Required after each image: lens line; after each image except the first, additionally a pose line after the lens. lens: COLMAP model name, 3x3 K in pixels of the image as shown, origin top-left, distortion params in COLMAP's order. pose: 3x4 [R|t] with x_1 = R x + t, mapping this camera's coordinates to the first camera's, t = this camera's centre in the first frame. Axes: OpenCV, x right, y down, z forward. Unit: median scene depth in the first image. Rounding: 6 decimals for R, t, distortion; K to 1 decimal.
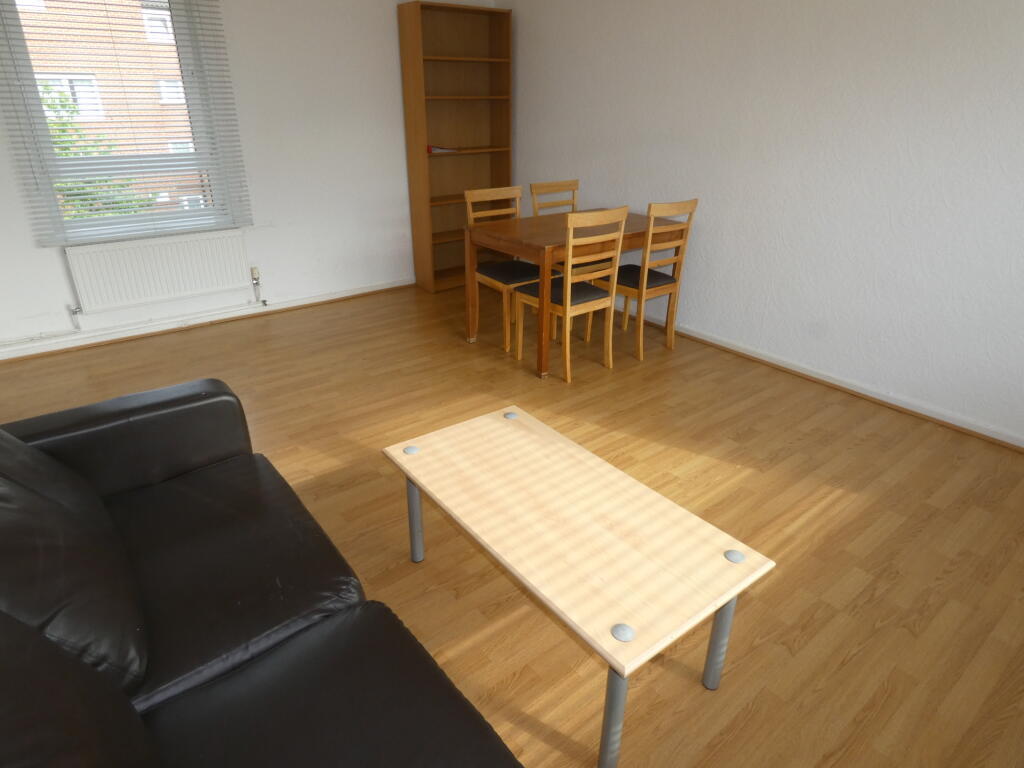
lens RADIAL K [[605.2, 0, 507.5], [0, 605.2, 383.3], [0, 0, 1]] dist [-0.014810, -0.001848]
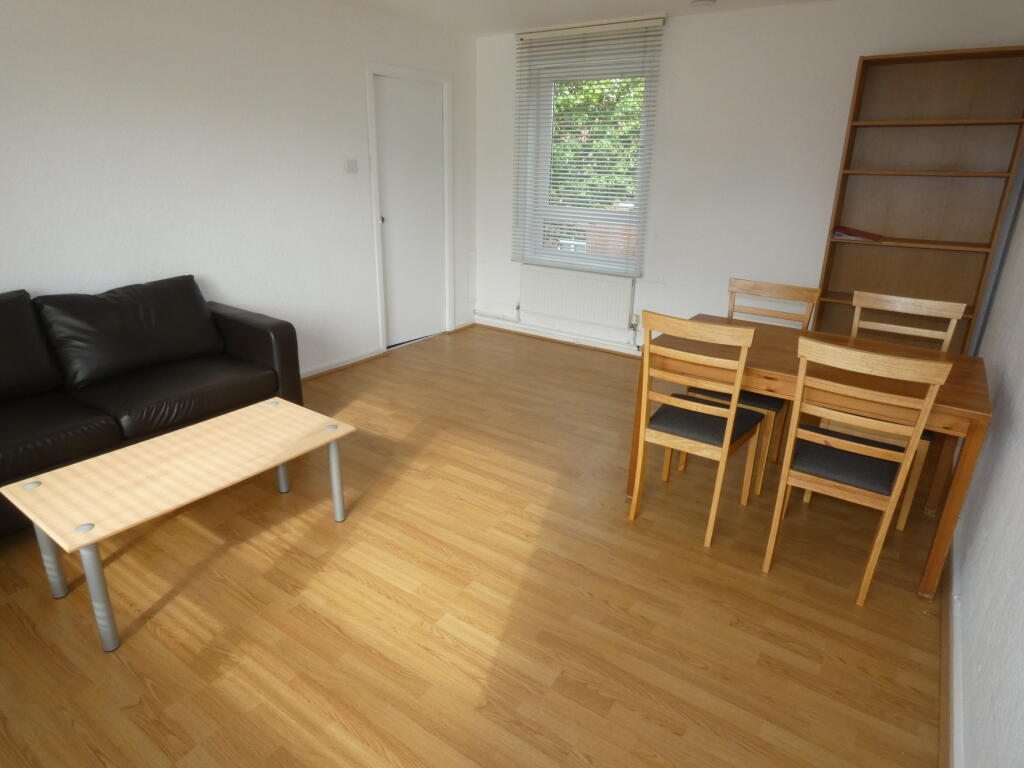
lens RADIAL K [[605.2, 0, 507.5], [0, 605.2, 383.3], [0, 0, 1]] dist [-0.014810, -0.001848]
pose [[0.296437, 0.323410, -0.898627, 0.769981], [-0.419571, 0.889358, 0.181667, -0.256278], [0.857954, 0.323185, 0.399332, 0.554242]]
